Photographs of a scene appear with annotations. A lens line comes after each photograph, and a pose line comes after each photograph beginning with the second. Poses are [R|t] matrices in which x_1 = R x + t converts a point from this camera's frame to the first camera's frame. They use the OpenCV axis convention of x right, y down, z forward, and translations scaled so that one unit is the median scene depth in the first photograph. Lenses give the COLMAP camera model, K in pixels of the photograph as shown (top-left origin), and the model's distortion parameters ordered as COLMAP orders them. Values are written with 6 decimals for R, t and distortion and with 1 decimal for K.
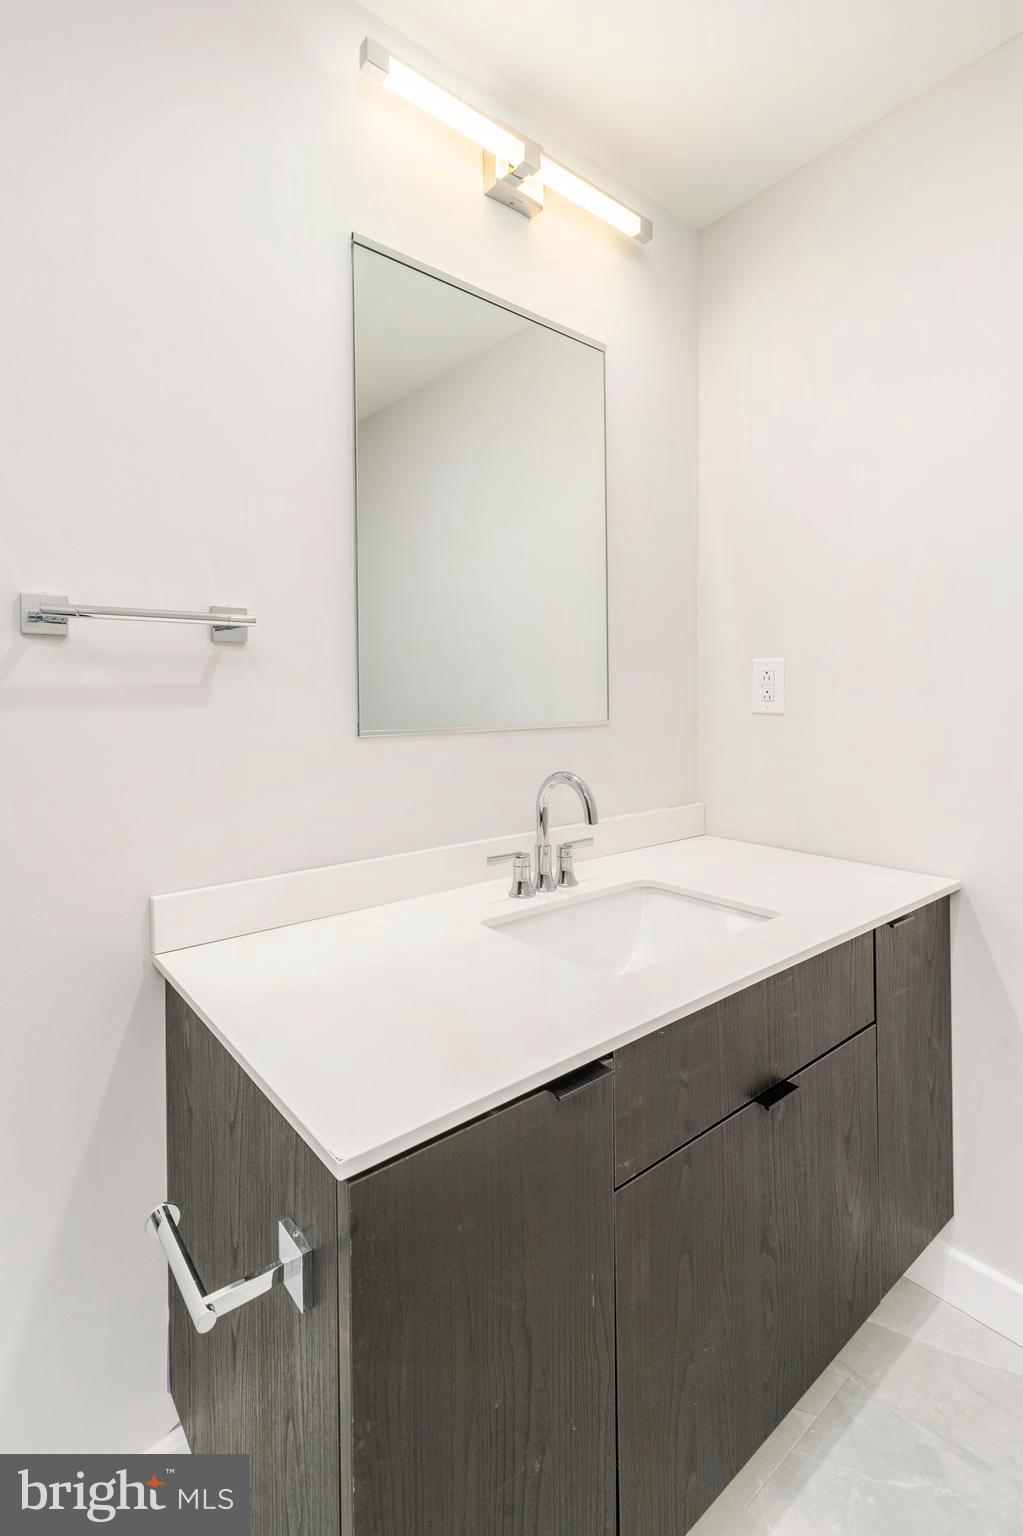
lens RADIAL K [[693.9, 0, 515.6], [0, 693.9, 709.8], [0, 0, 1]] dist [0.013773, 0.000136]
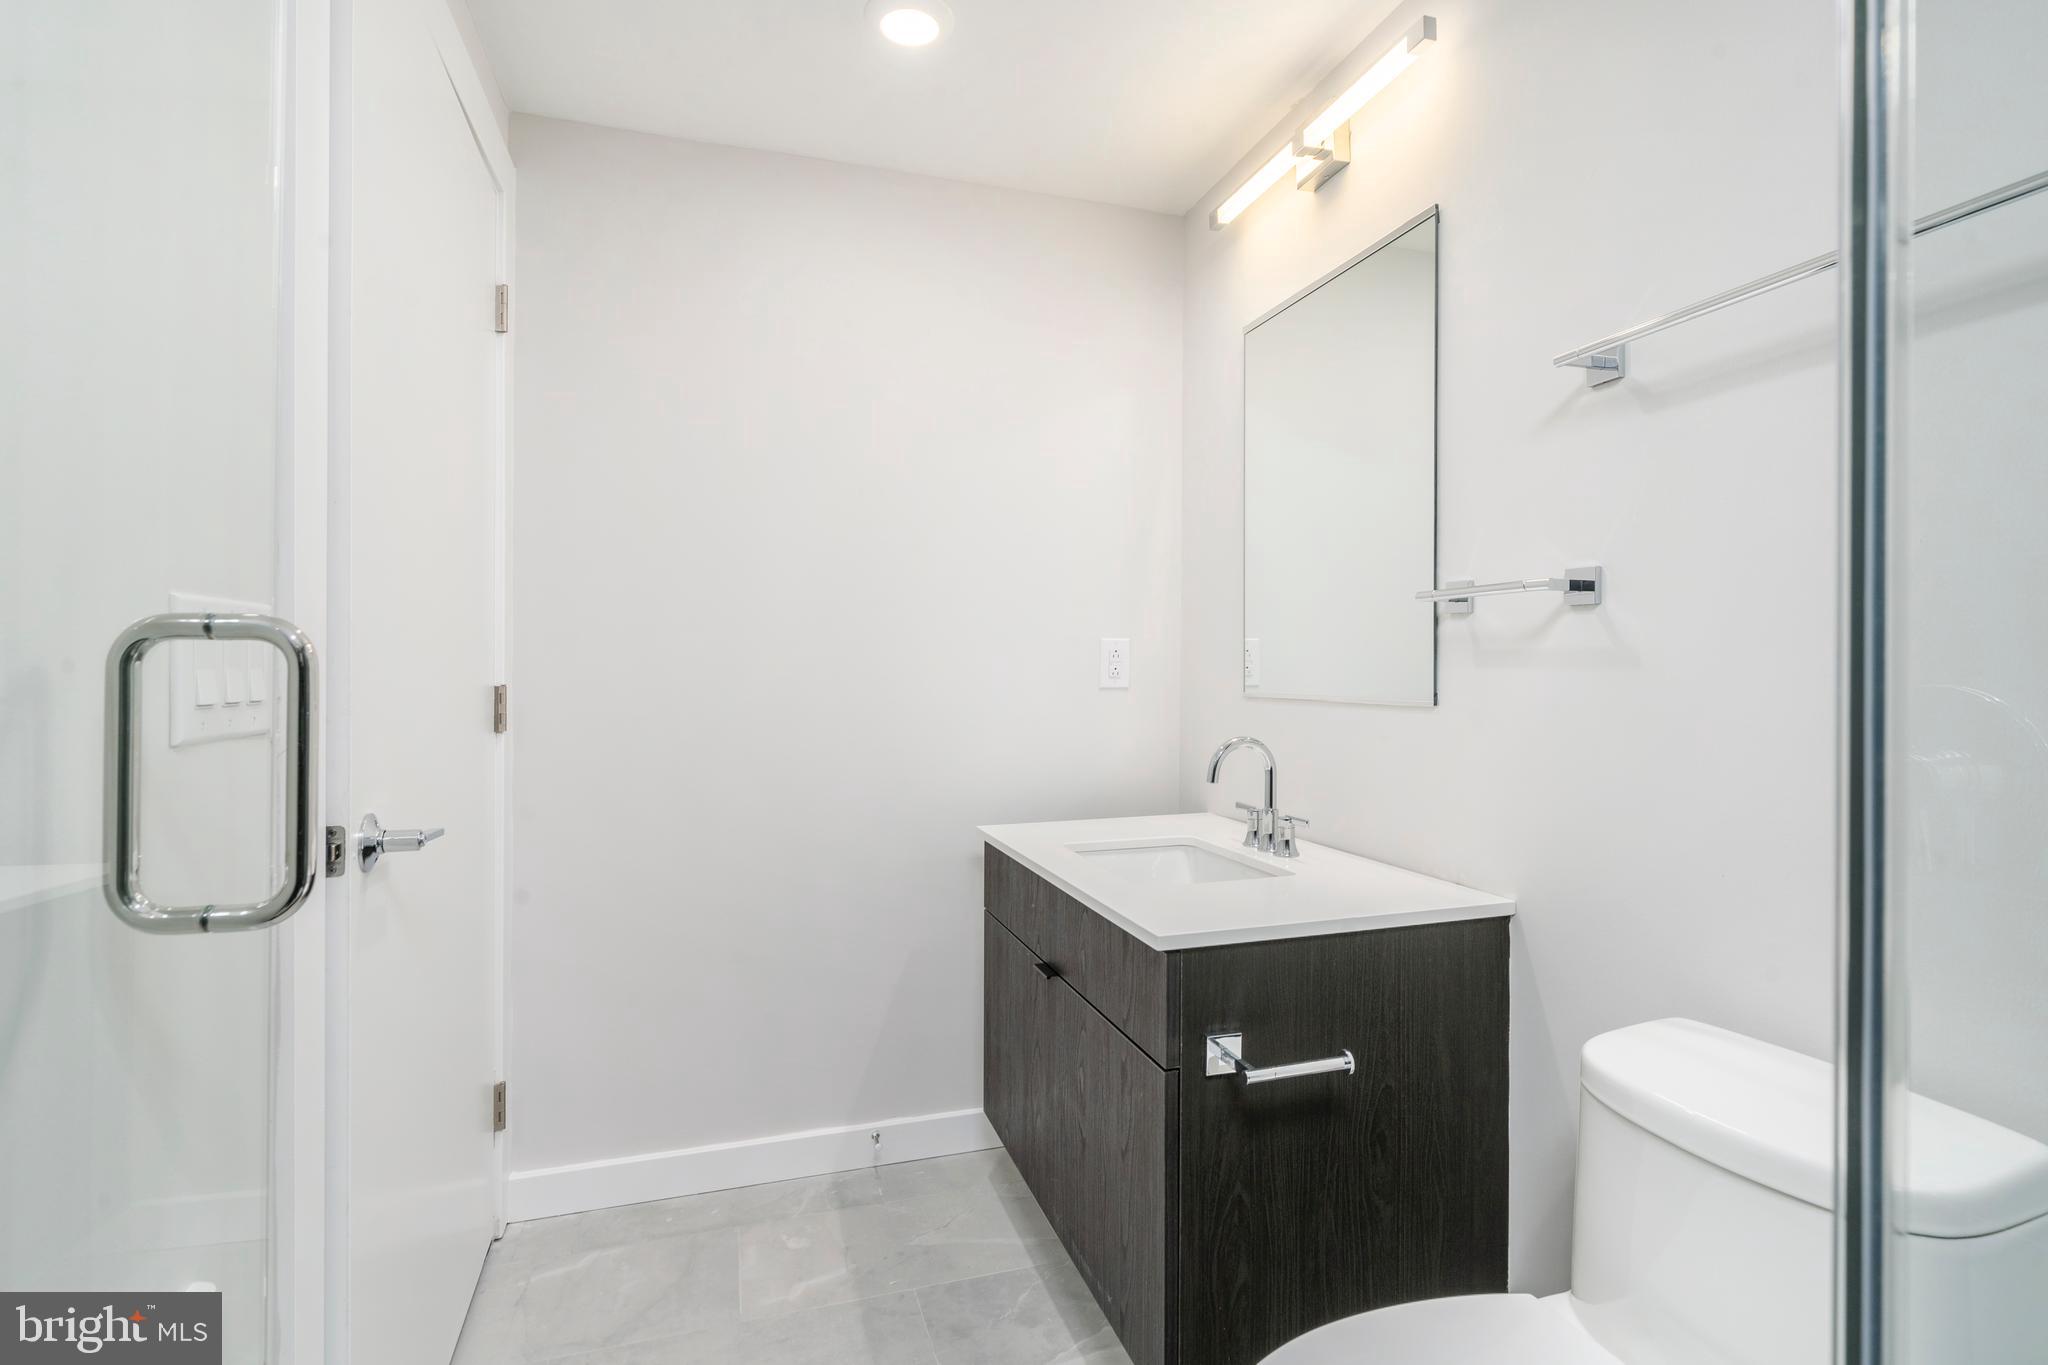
lens RADIAL K [[979.0, 0, 1024.0], [0, 979.0, 682.5], [0, 0, 1]] dist [-0.000020, -0.000001]
pose [[-0.381365, 0.017693, -0.924255, 1.594373], [0.015508, 0.999799, 0.012740, -0.022458], [0.924295, -0.009475, -0.381562, 1.250332]]
